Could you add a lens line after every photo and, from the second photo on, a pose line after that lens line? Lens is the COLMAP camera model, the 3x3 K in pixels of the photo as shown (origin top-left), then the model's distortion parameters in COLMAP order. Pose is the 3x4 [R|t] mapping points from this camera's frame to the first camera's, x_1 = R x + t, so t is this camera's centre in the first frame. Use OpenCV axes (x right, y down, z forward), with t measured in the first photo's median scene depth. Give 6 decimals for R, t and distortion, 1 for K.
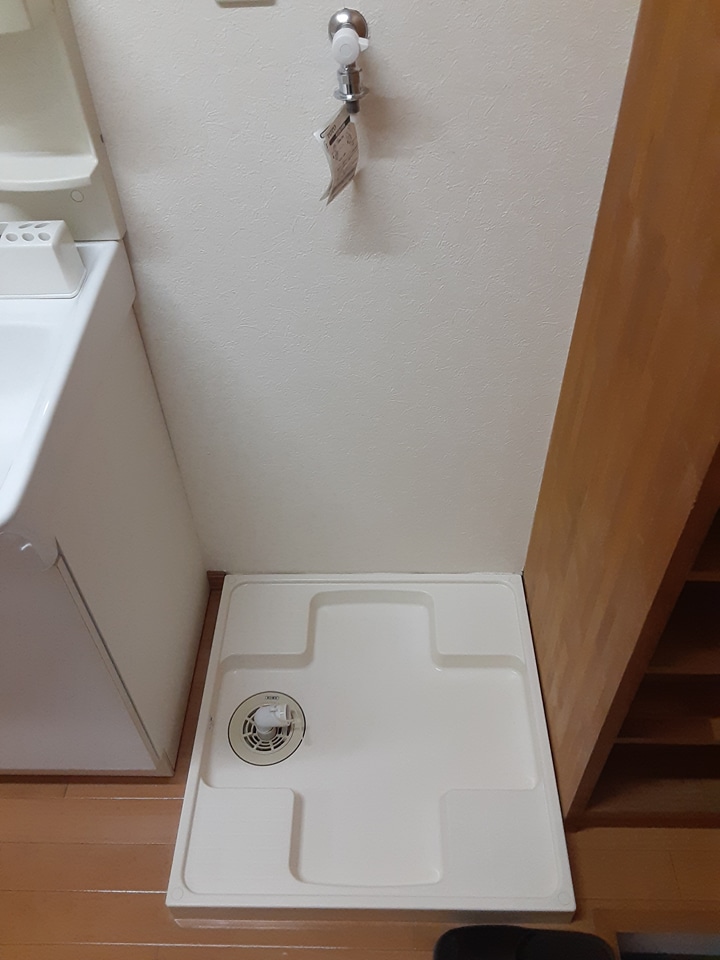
lens RADIAL K [[771.6, 0, 360.0], [0, 771.6, 480.0], [0, 0, 1]] dist [0.100128, -0.146086]
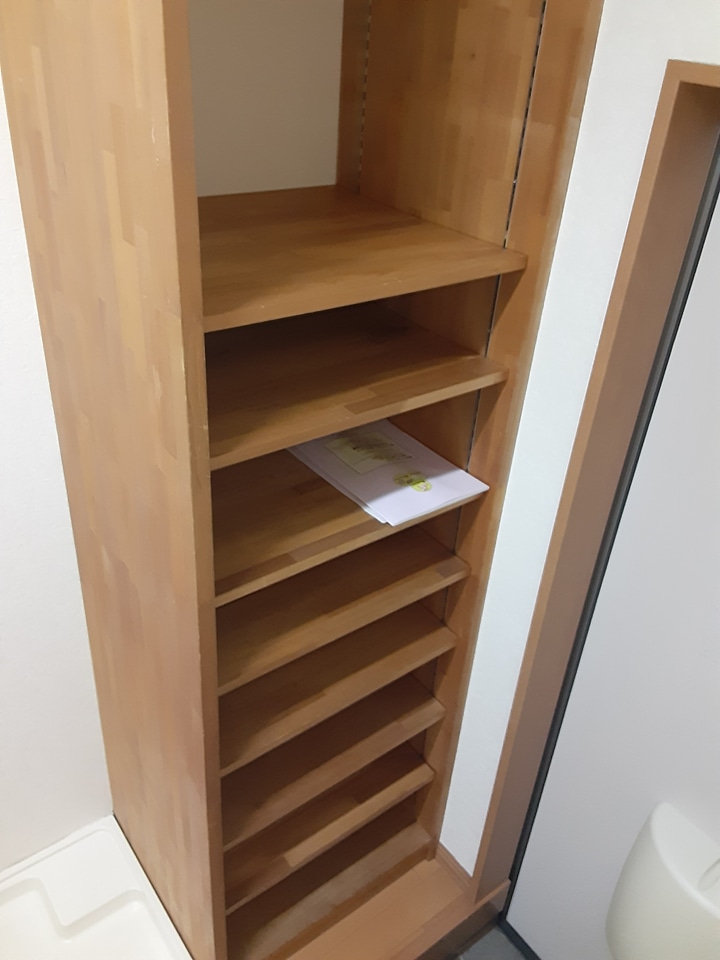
lens RADIAL K [[771.6, 0, 360.0], [0, 771.6, 480.0], [0, 0, 1]] dist [0.100128, -0.146086]
pose [[0.777862, -0.261457, 0.571464, -0.046450], [0.383327, 0.917988, -0.101777, -0.091576], [-0.497987, 0.298226, 0.814291, -0.326218]]
